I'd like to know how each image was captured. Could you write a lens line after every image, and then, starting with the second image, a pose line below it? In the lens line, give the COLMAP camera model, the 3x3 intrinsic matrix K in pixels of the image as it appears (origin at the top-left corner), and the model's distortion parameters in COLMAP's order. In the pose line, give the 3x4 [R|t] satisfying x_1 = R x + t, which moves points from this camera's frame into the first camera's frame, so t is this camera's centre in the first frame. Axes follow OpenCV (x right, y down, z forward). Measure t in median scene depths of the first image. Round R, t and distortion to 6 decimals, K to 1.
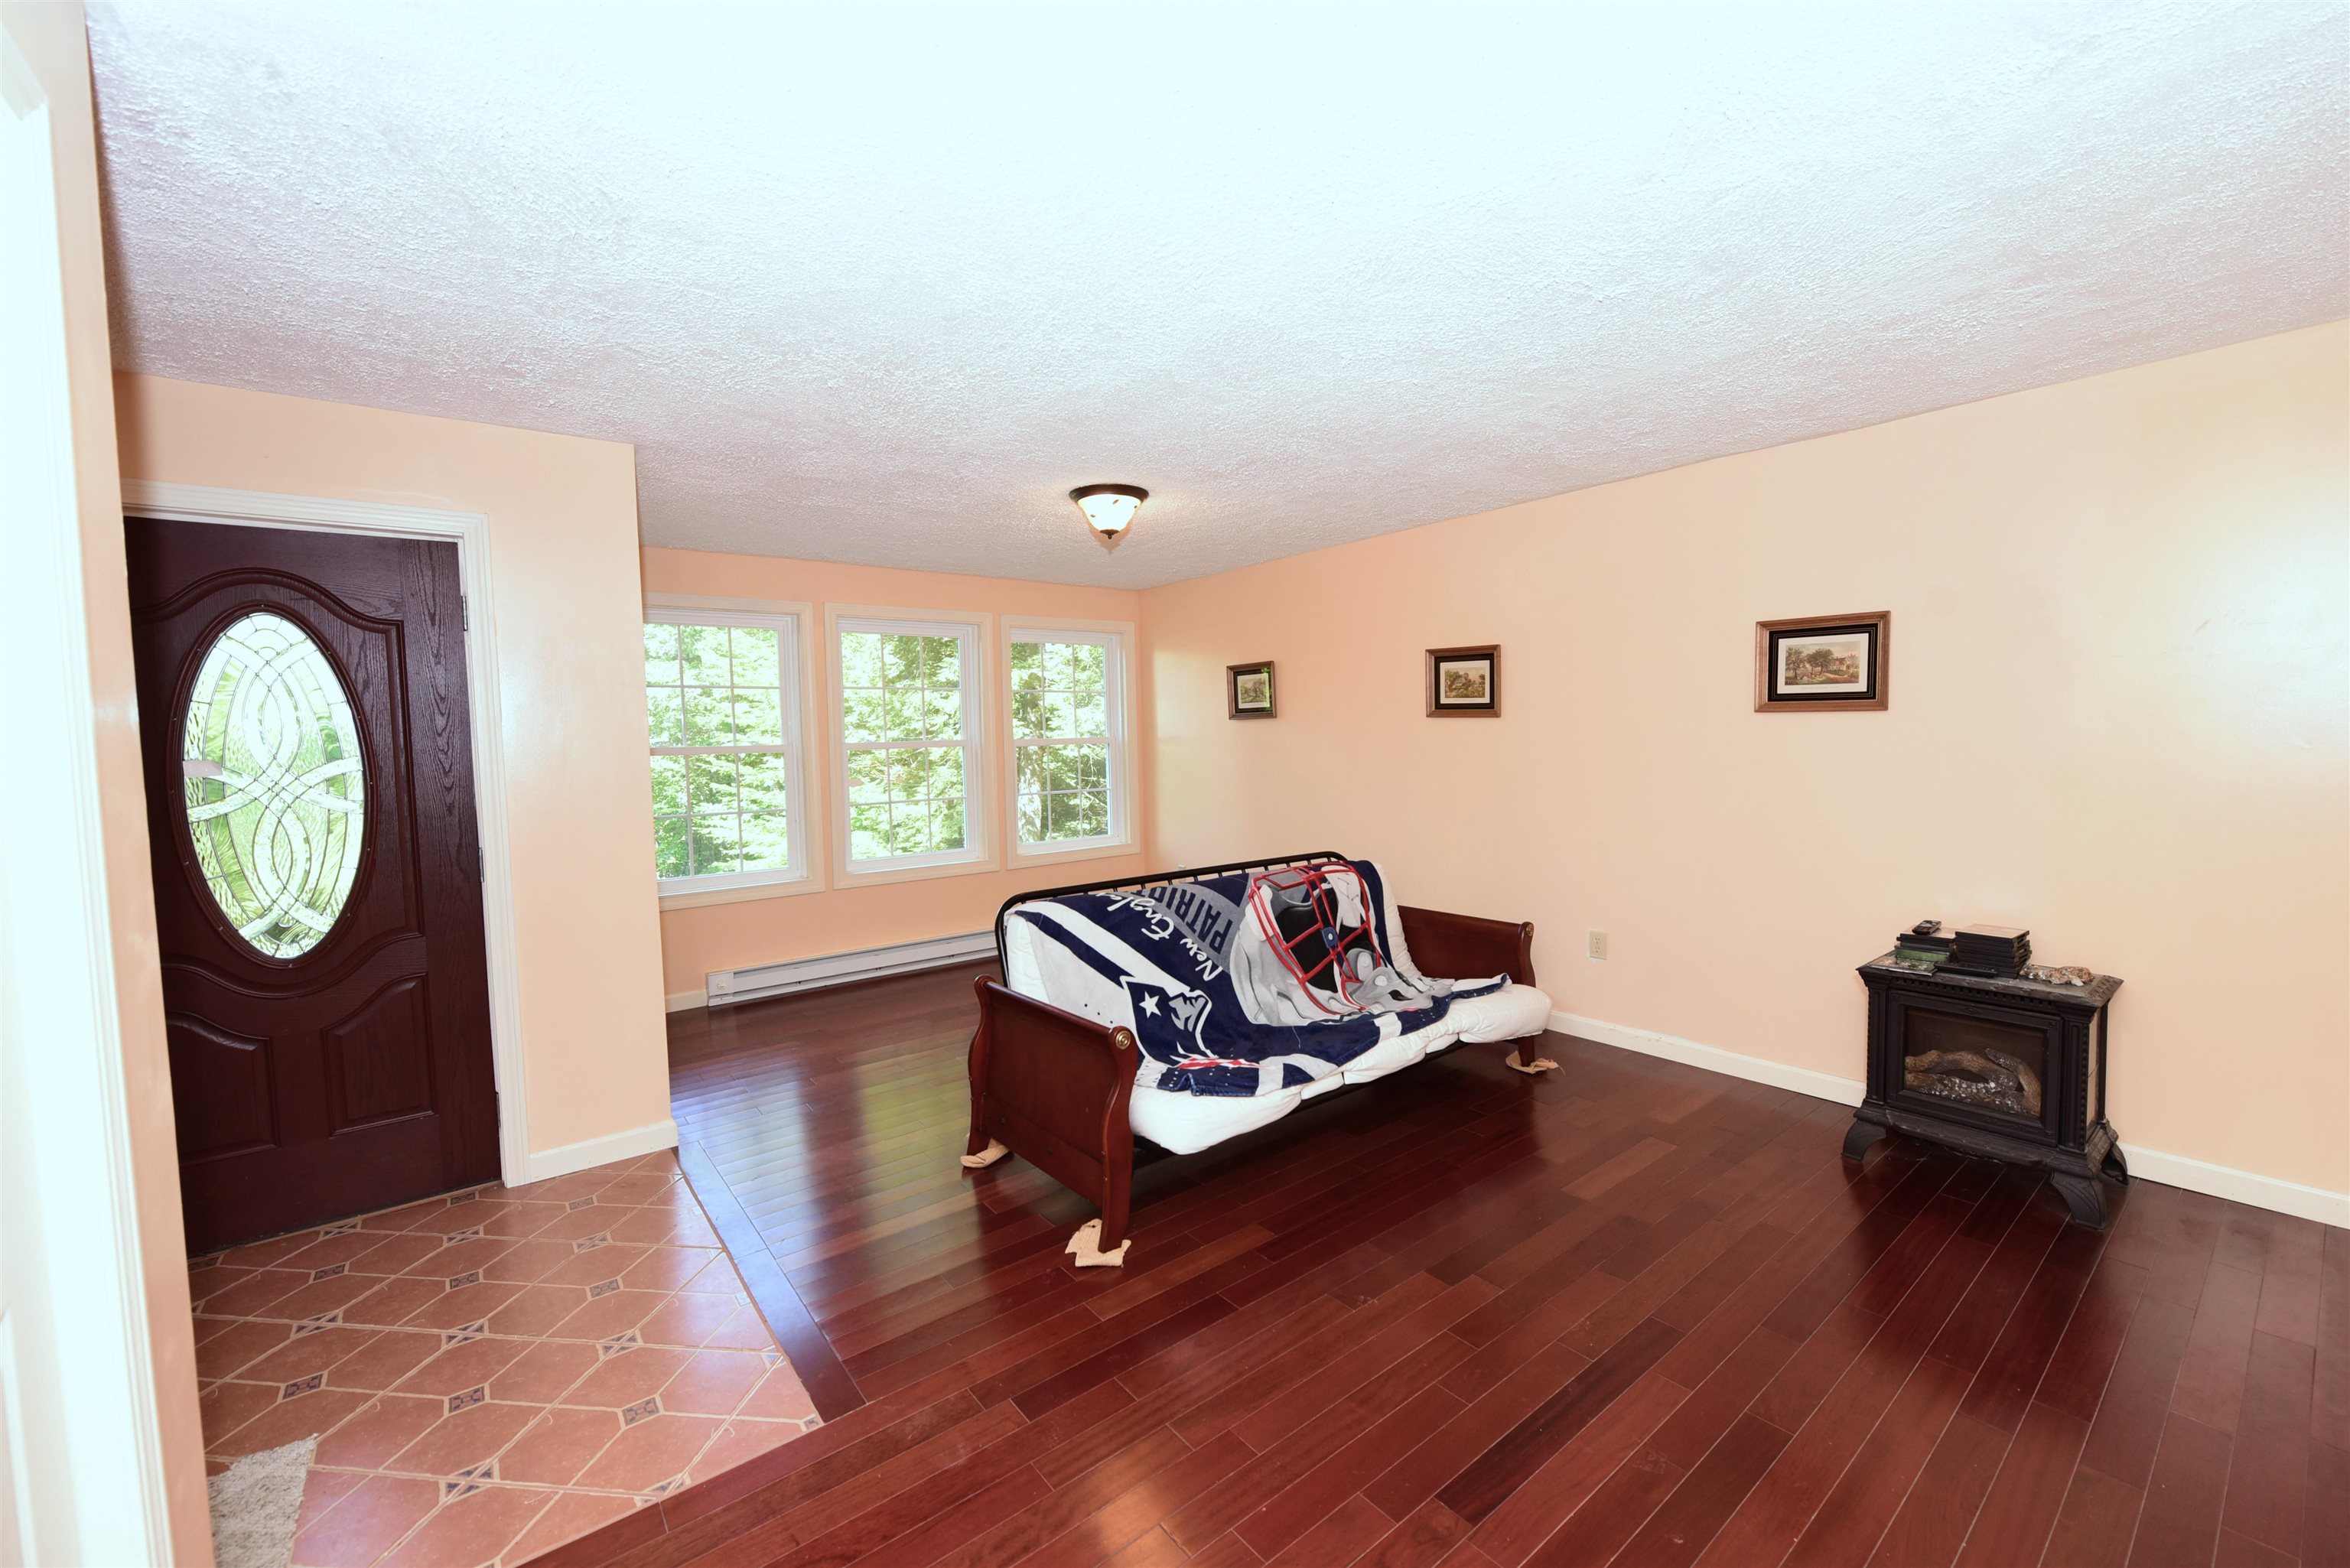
lens RADIAL K [[938.8, 0, 1177.3], [0, 938.8, 785.1], [0, 0, 1]] dist [-0.003143, -0.000190]
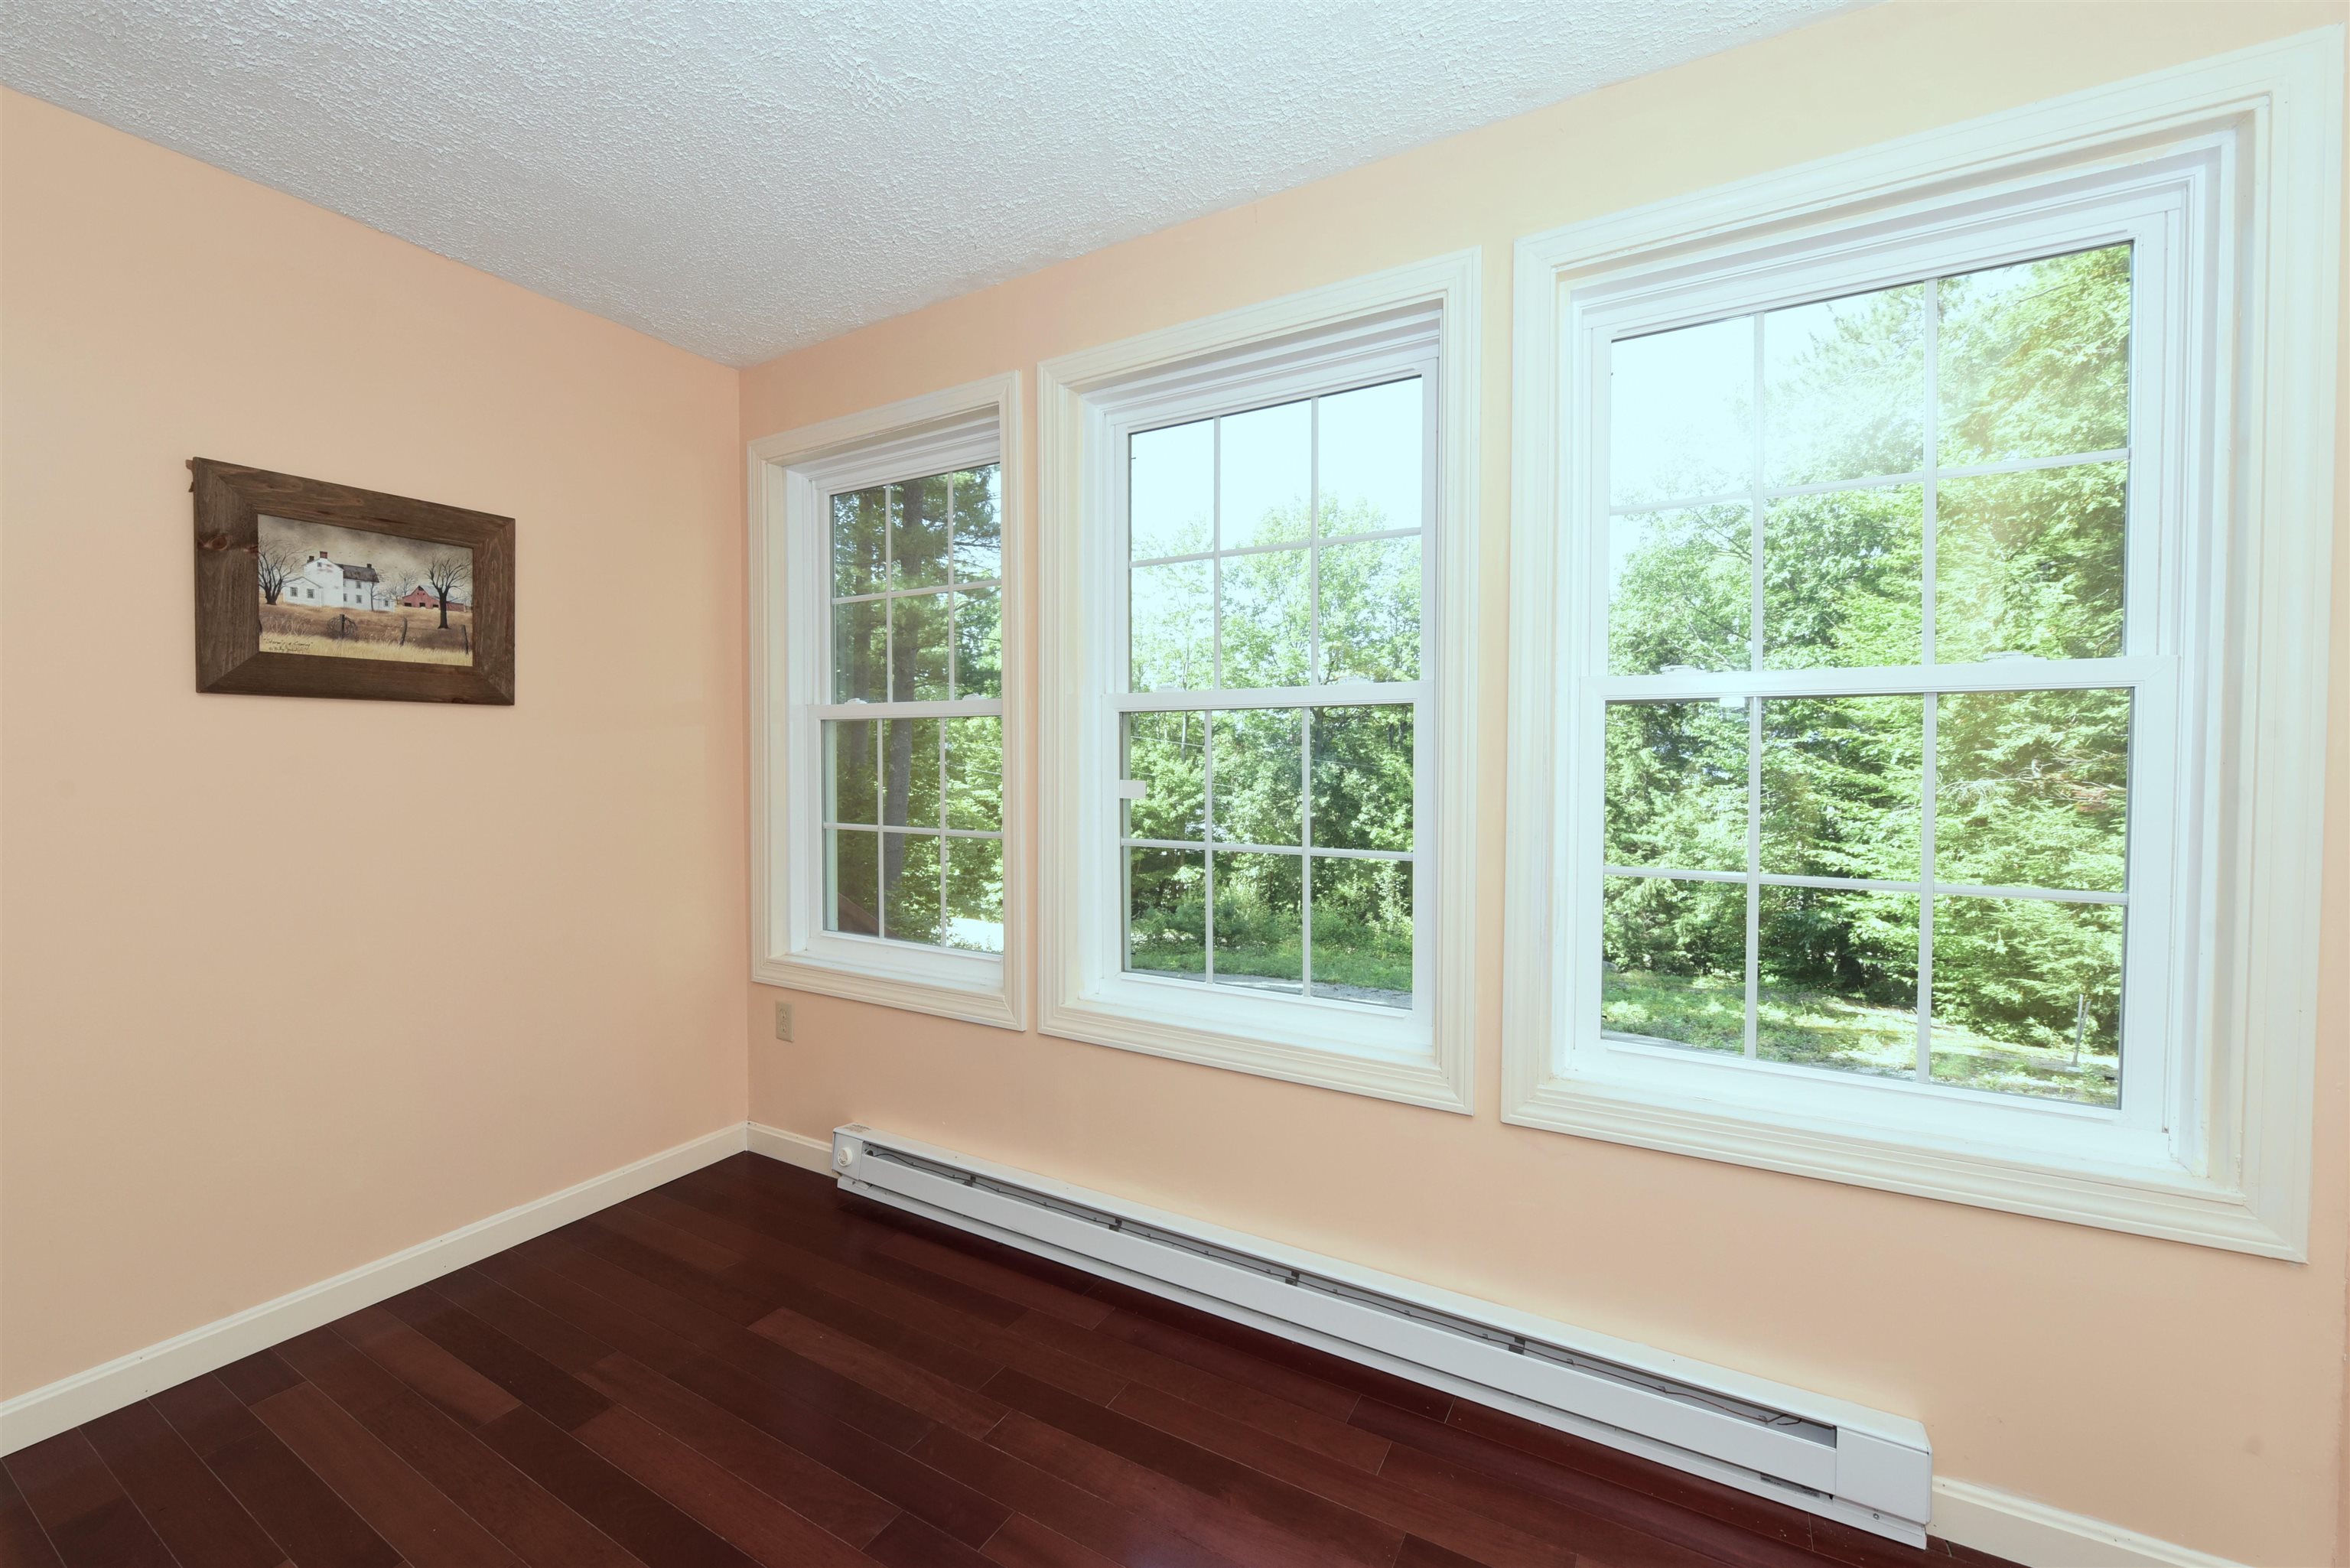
lens RADIAL K [[938.8, 0, 1173.9], [0, 938.8, 772.5], [0, 0, 1]] dist [-0.003143, -0.000190]
pose [[-0.372452, 0.003466, 0.928045, 0.132857], [0.057951, 0.998128, 0.019530, -0.031854], [-0.926240, 0.061055, -0.371956, 0.847102]]
